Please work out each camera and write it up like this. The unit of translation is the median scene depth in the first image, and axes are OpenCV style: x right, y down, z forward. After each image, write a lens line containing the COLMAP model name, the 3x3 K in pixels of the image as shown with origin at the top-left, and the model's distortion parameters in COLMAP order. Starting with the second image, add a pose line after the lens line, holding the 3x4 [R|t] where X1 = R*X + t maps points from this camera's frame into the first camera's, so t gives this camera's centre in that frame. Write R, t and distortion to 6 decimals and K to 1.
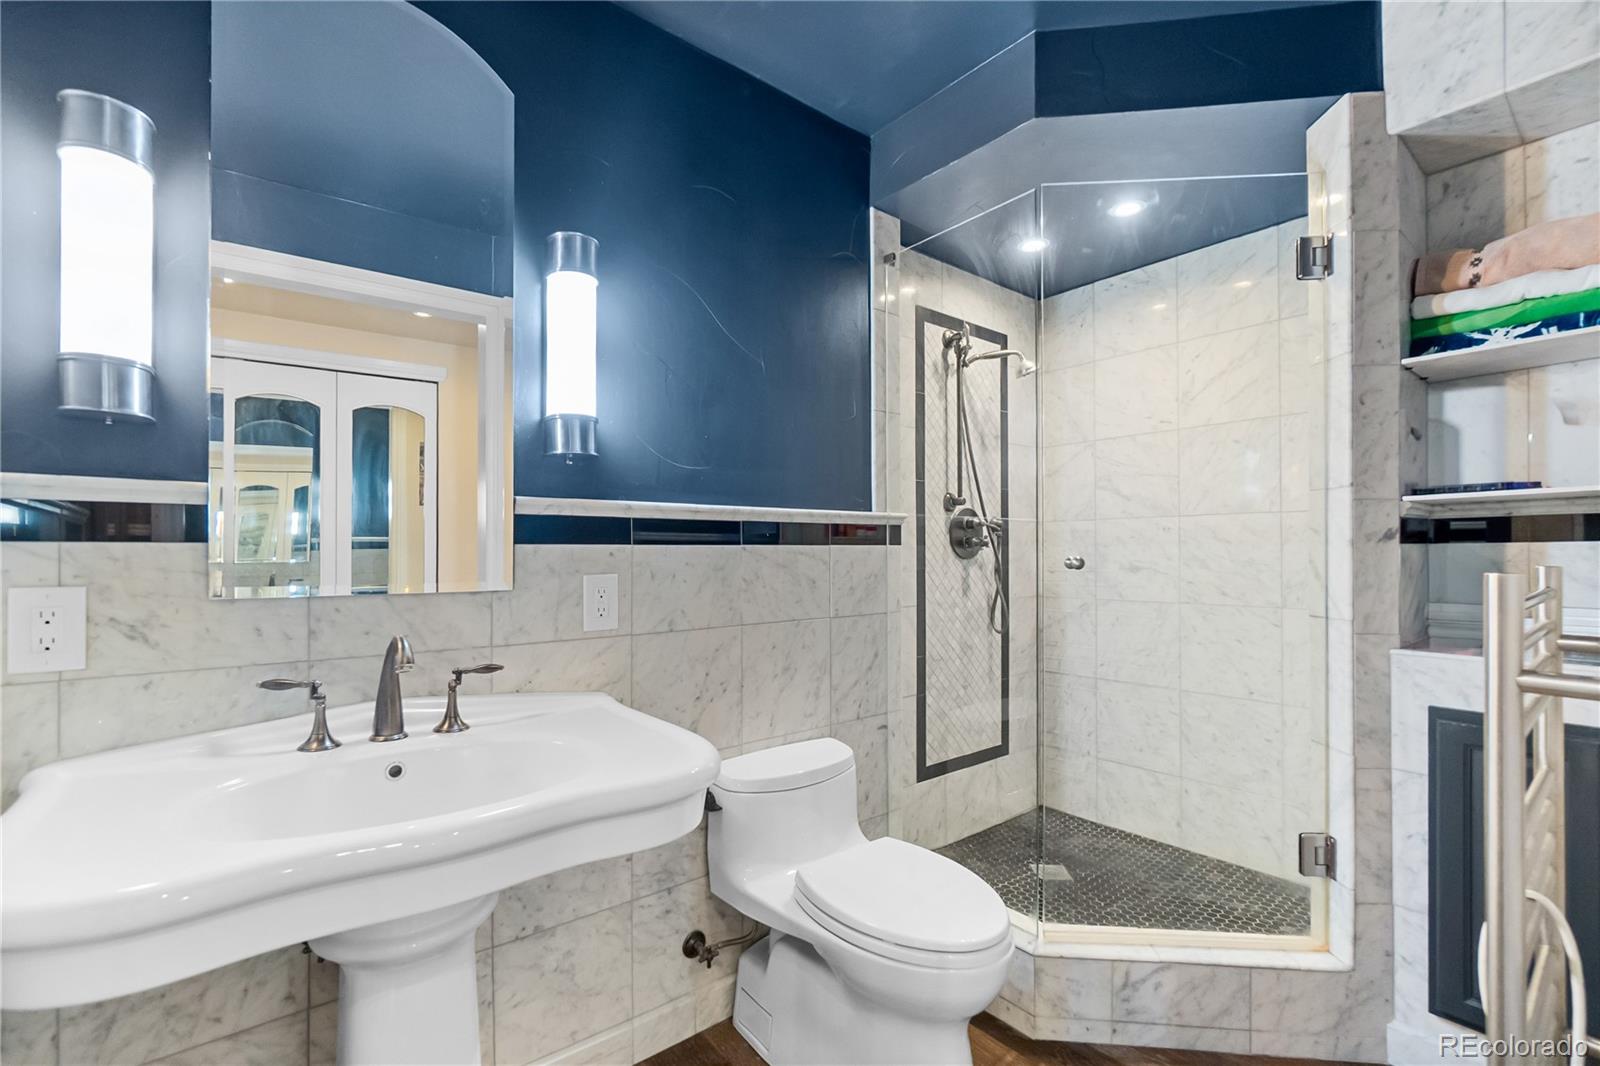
lens RADIAL K [[697.8, 0, 796.1], [0, 697.8, 543.4], [0, 0, 1]] dist [-0.004667, 0.002310]
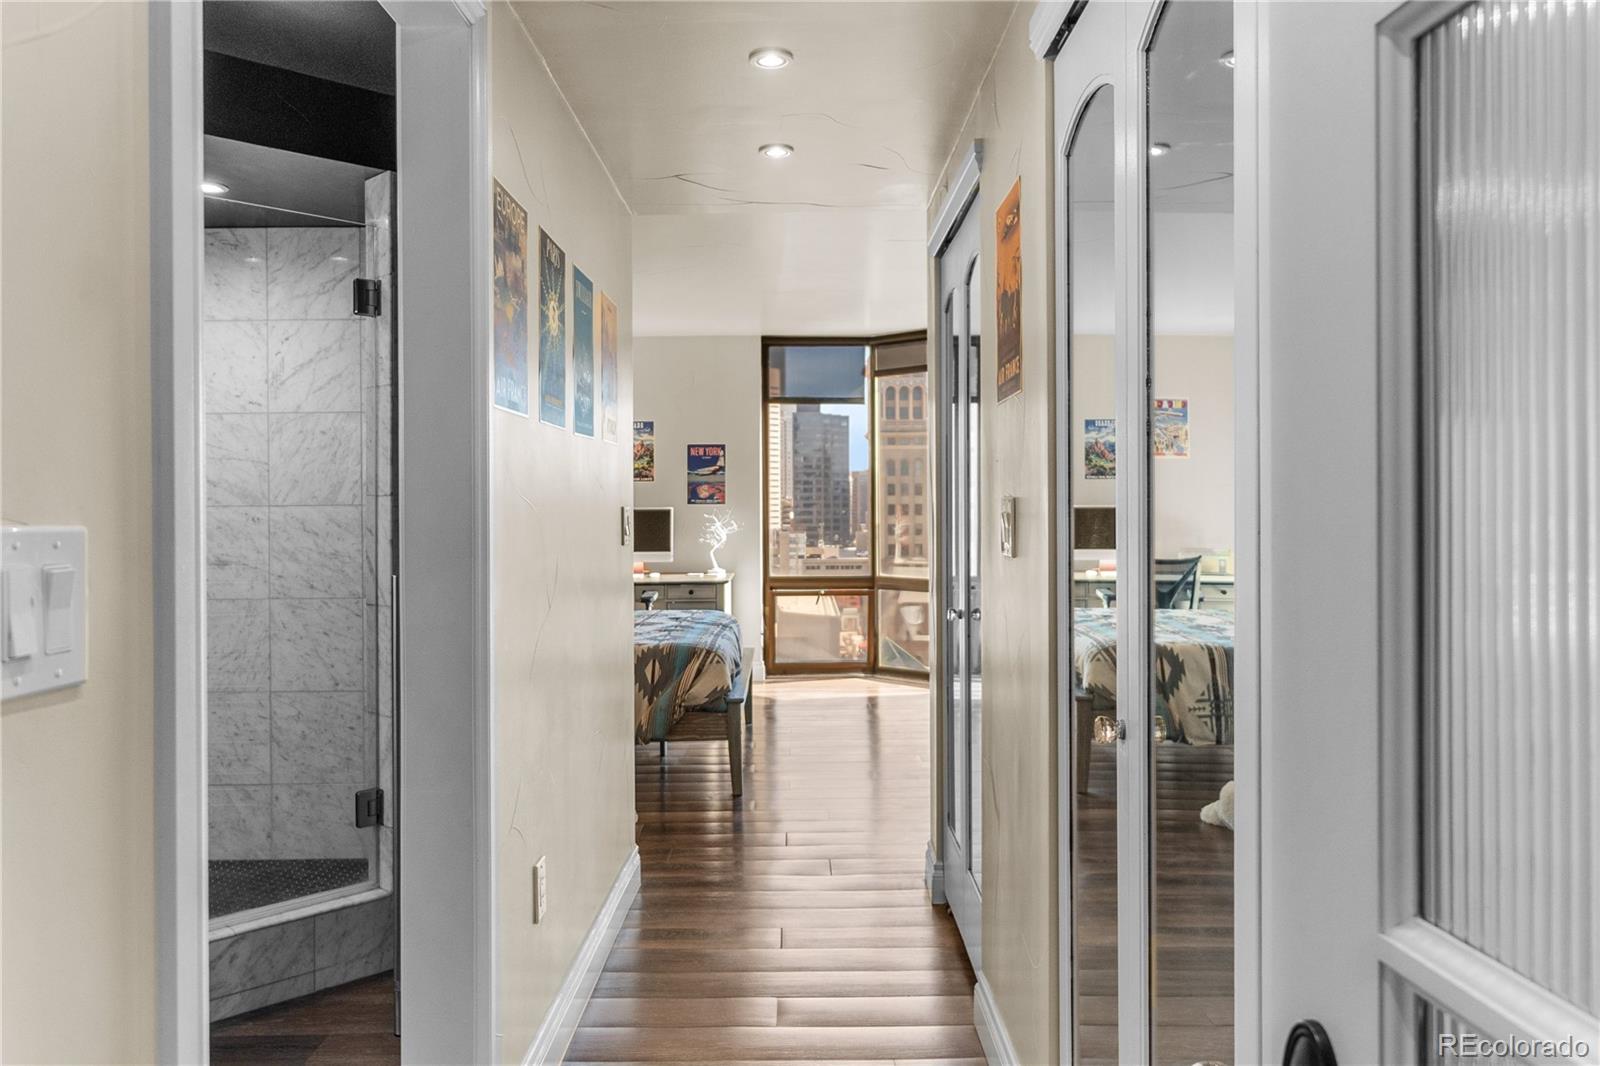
lens RADIAL K [[1179.4, 0, 799.0], [0, 1179.4, 520.8], [0, 0, 1]] dist [-0.000440, 0.001730]
pose [[0.634782, -0.007212, 0.772658, -0.233126], [-0.007944, 0.999843, 0.015860, -0.052441], [-0.772650, -0.016206, 0.634625, -0.582771]]
